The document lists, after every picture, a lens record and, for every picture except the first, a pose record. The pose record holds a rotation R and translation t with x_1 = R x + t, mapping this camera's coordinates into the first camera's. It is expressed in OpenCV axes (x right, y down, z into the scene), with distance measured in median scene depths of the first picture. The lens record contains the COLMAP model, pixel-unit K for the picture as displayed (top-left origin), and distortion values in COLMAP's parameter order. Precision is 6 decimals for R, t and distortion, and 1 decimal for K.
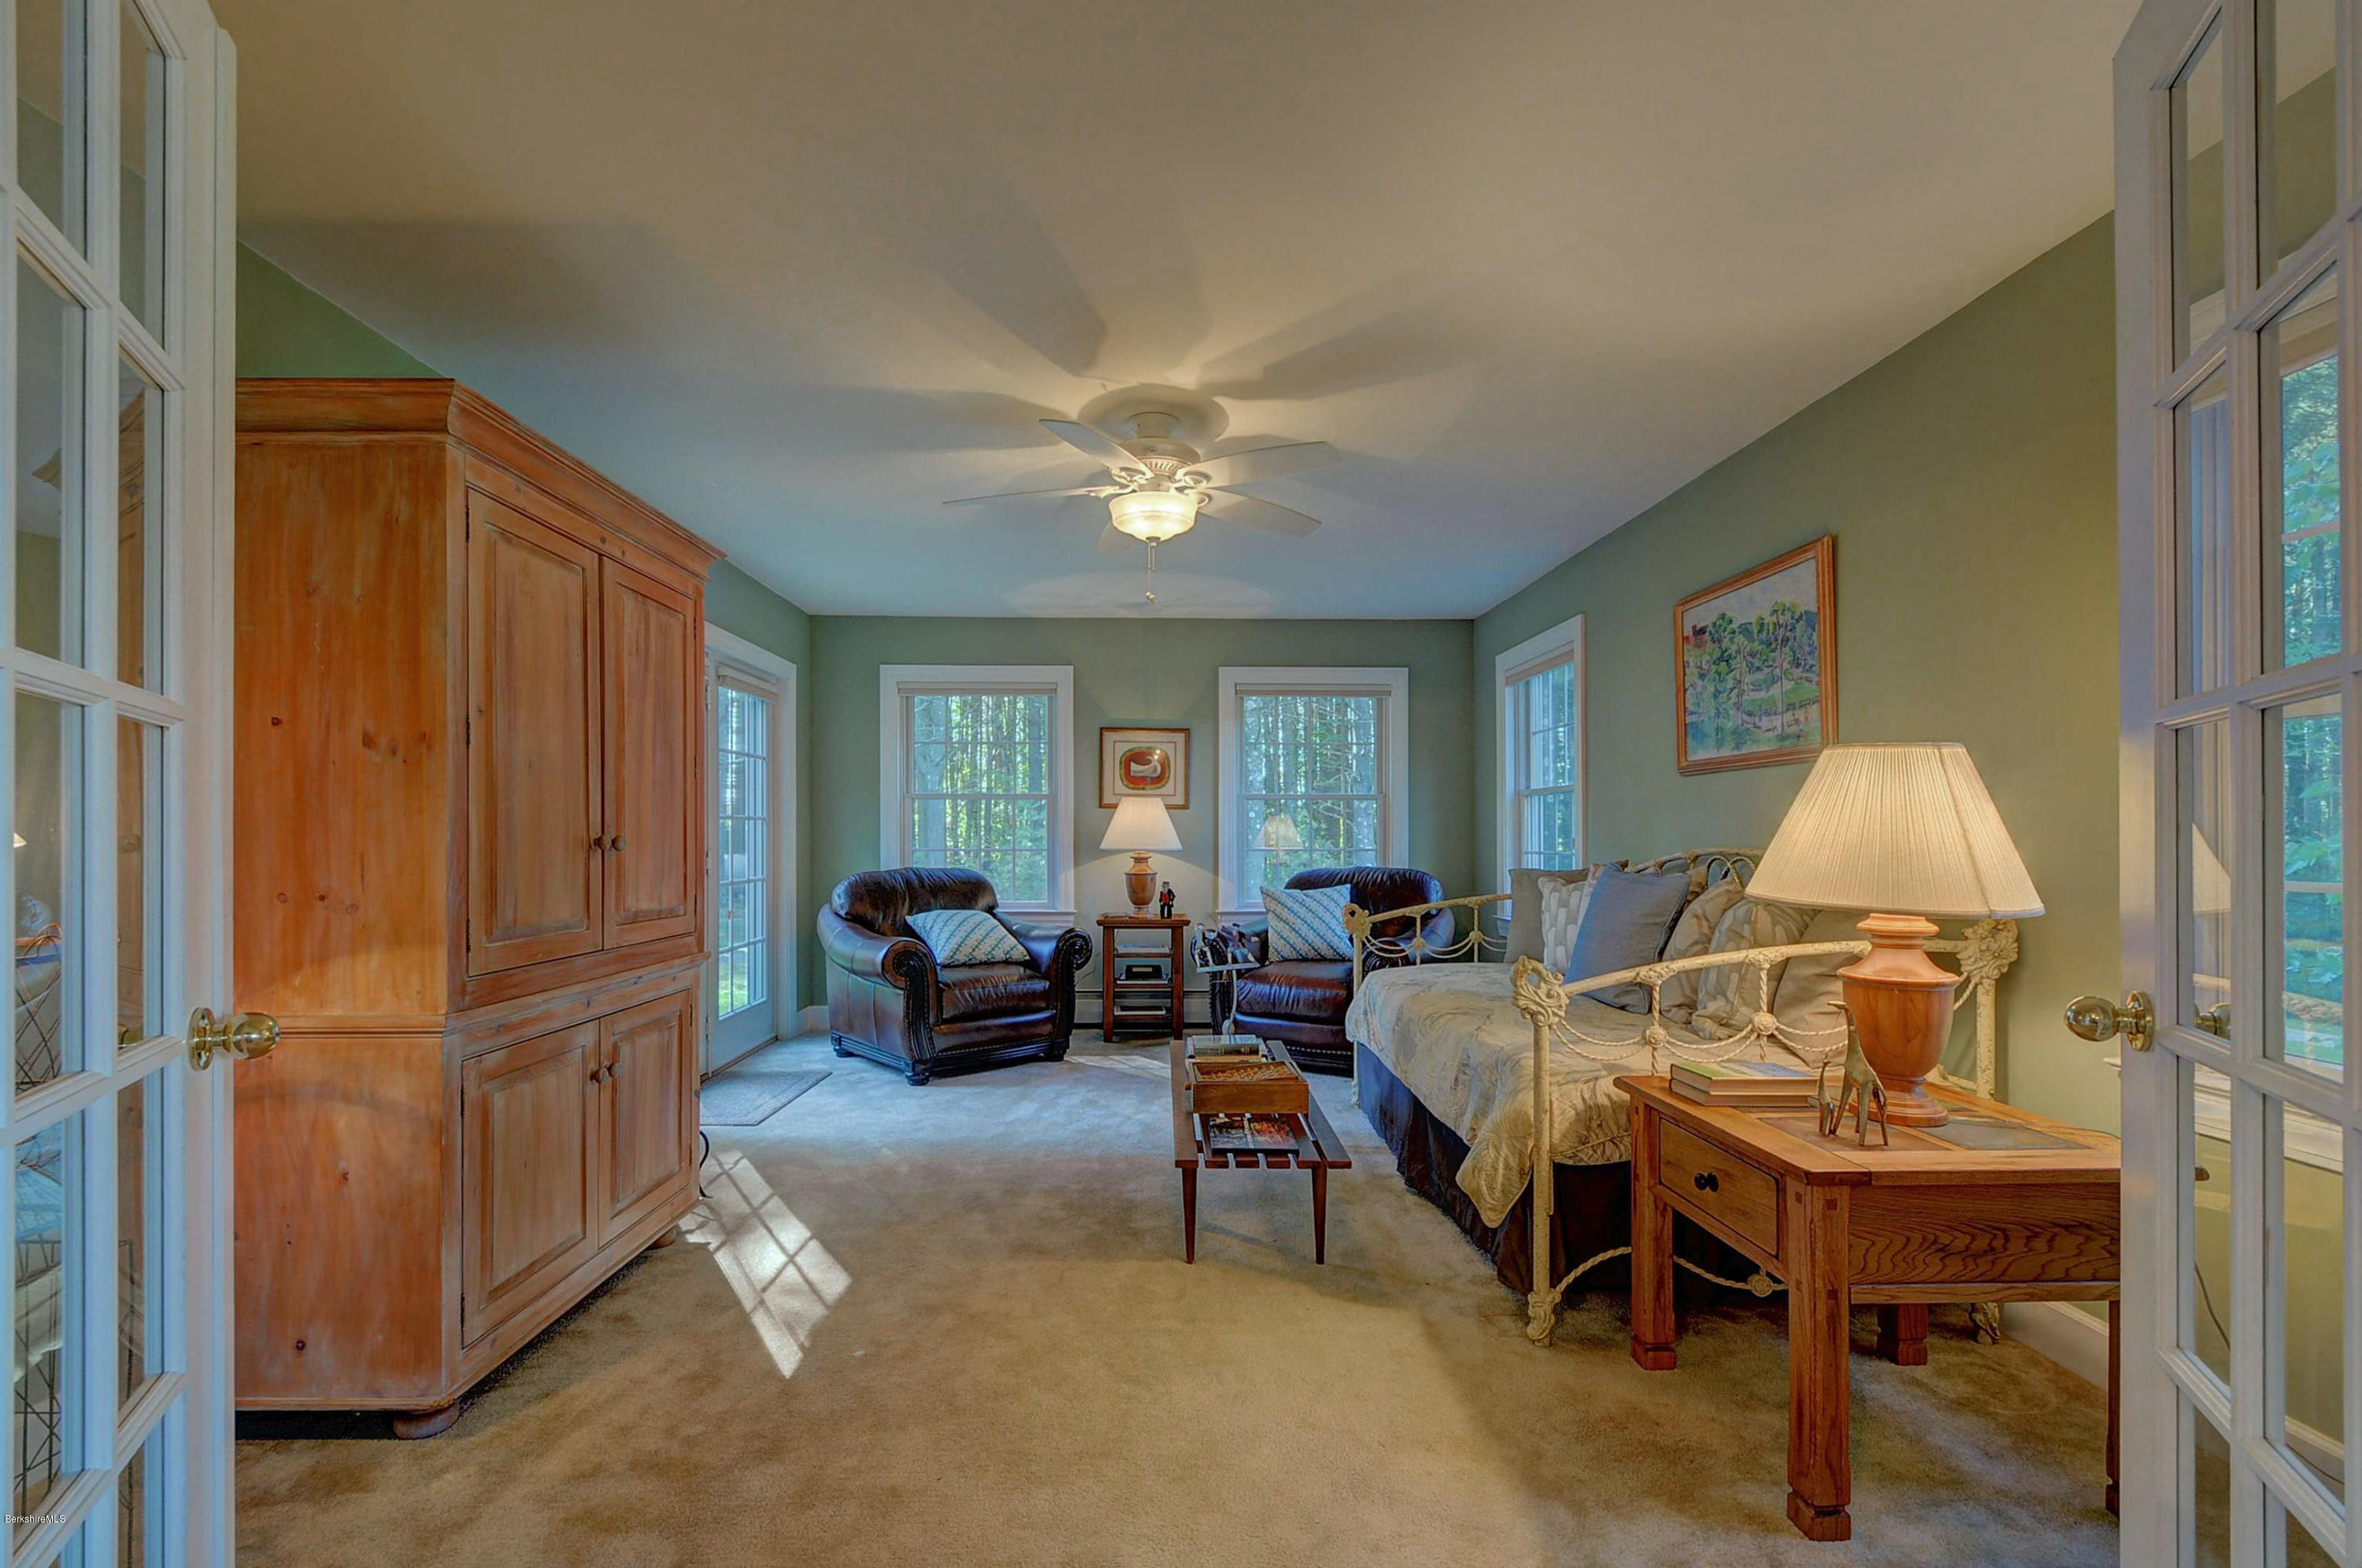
lens RADIAL K [[1037.1, 0, 1143.7], [0, 1037.1, 826.2], [0, 0, 1]] dist [0.008025, -0.004775]
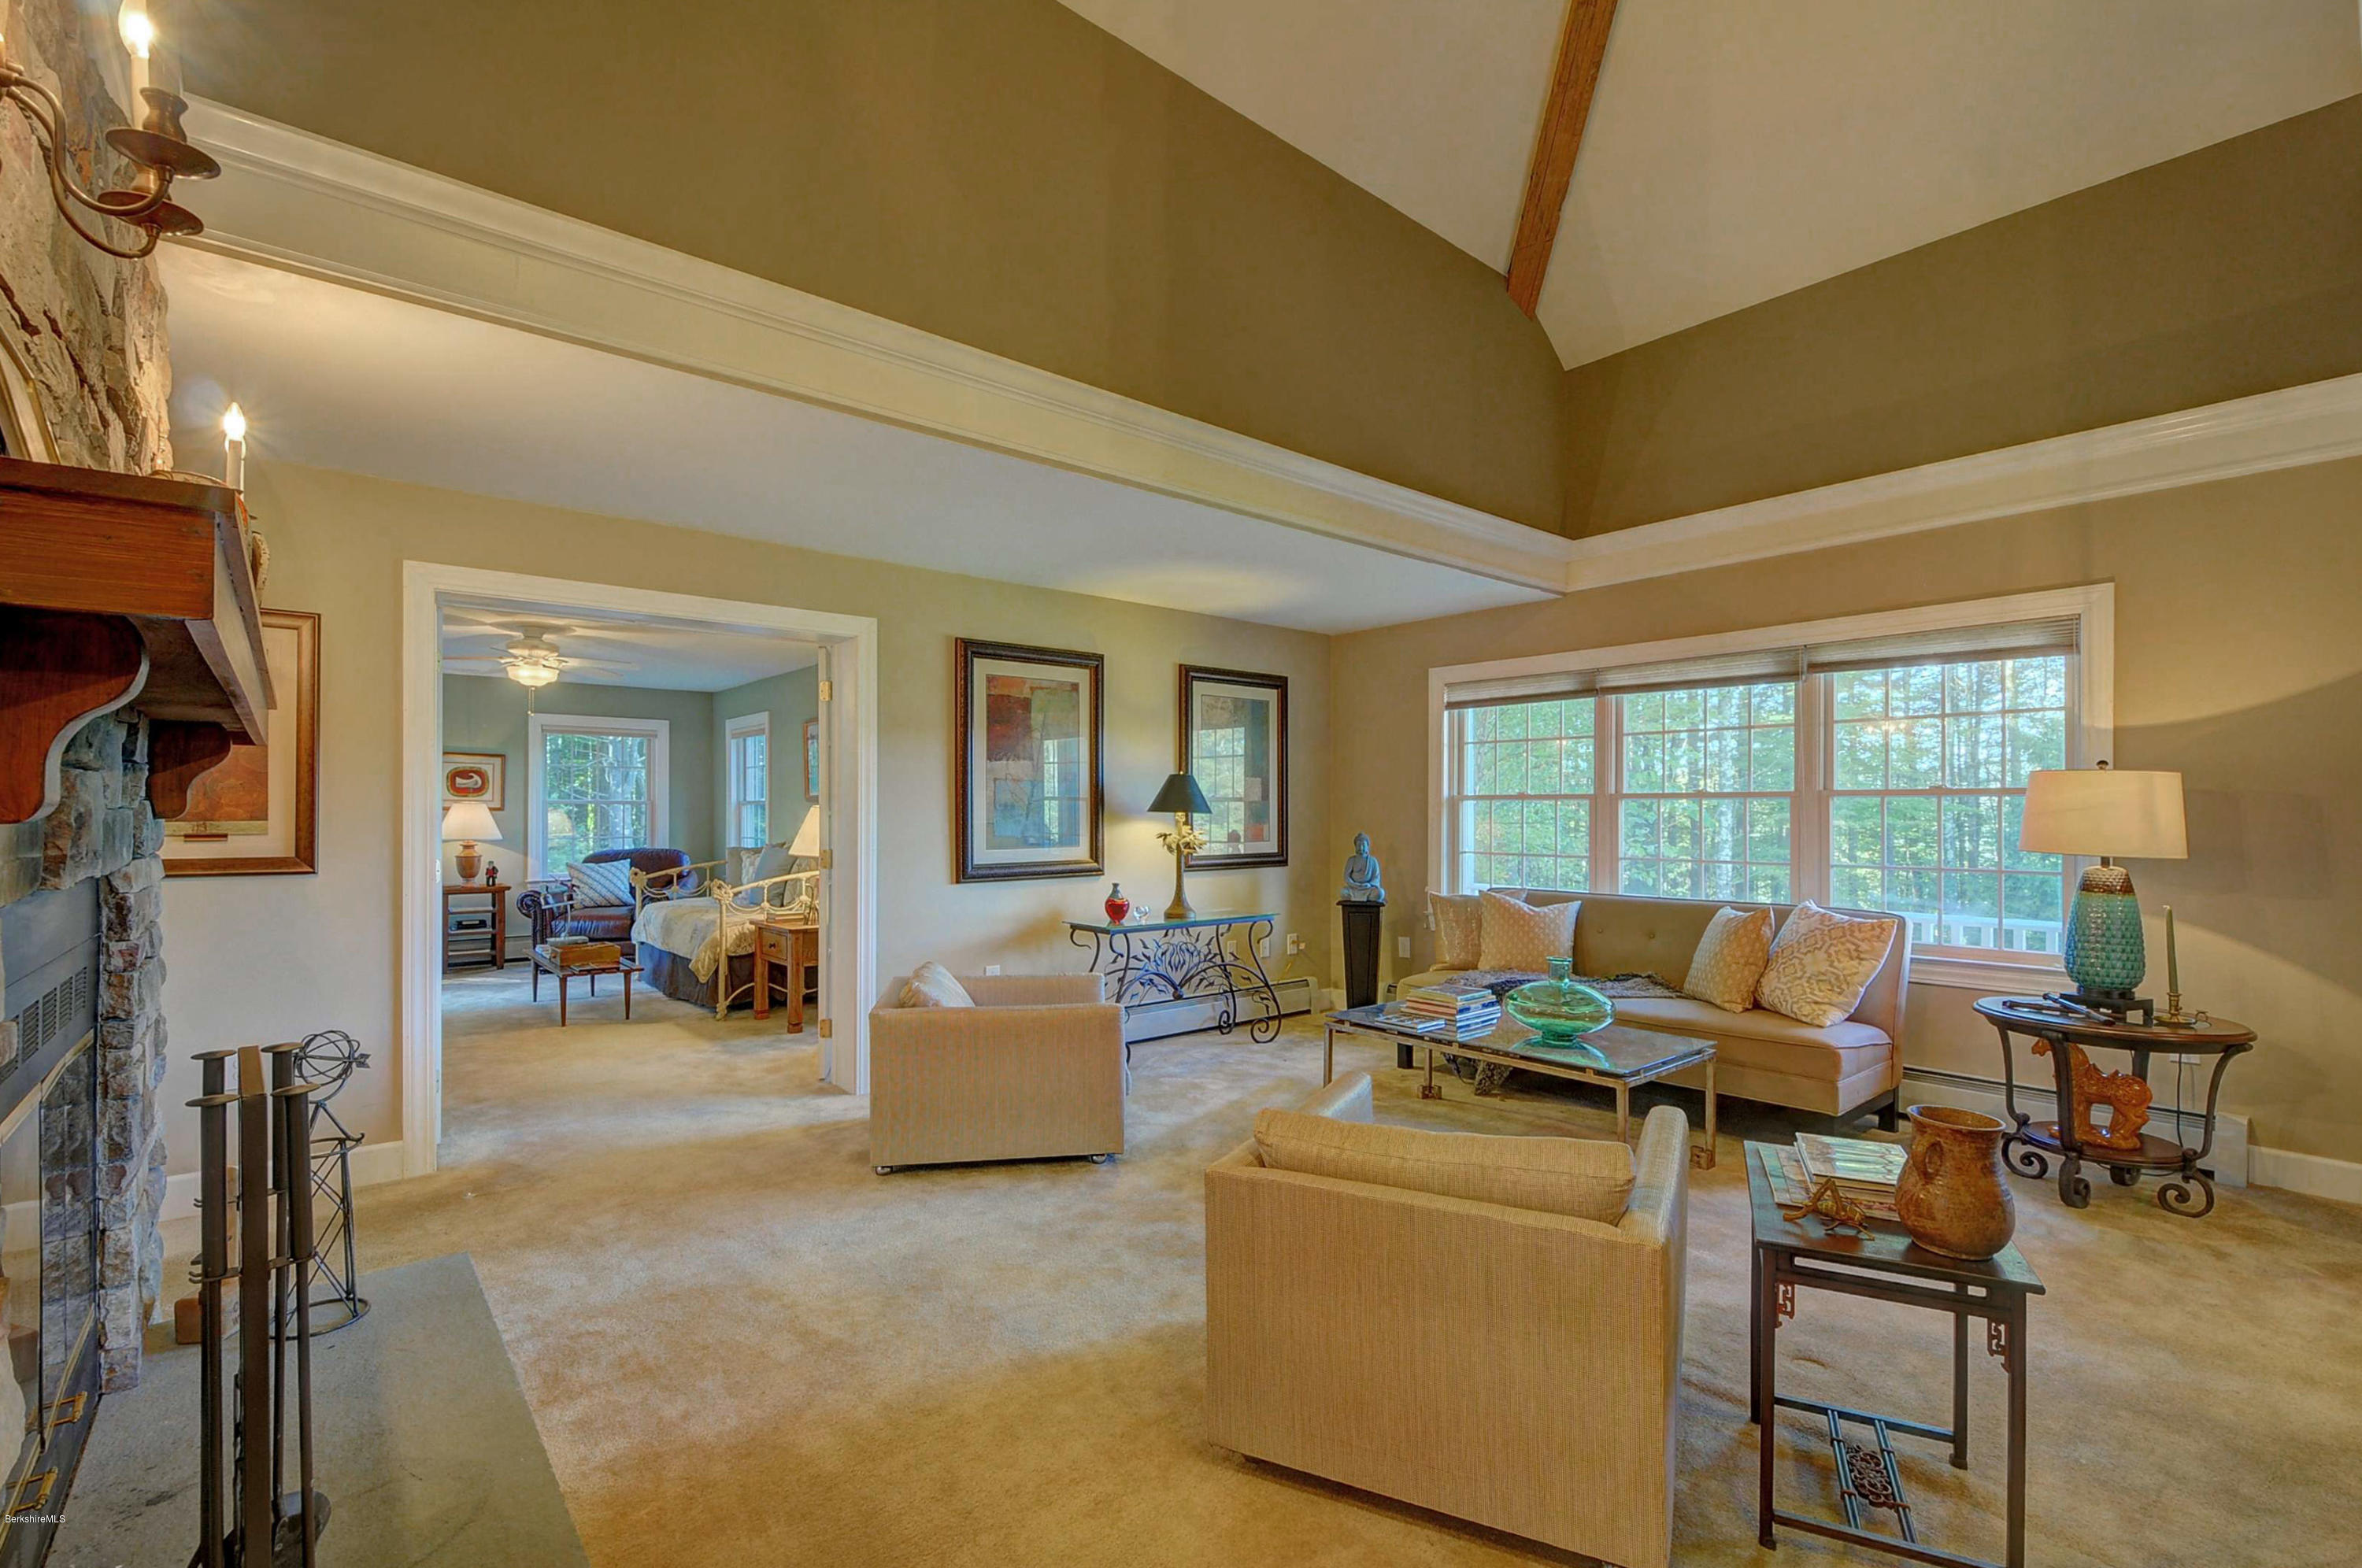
lens RADIAL K [[1037.1, 0, 1167.9], [0, 1037.1, 810.2], [0, 0, 1]] dist [0.008025, -0.004775]
pose [[0.766697, 0.001116, 0.642008, -0.215749], [-0.004516, 0.999983, 0.003655, -0.031880], [-0.641993, -0.005702, 0.766689, -0.846640]]
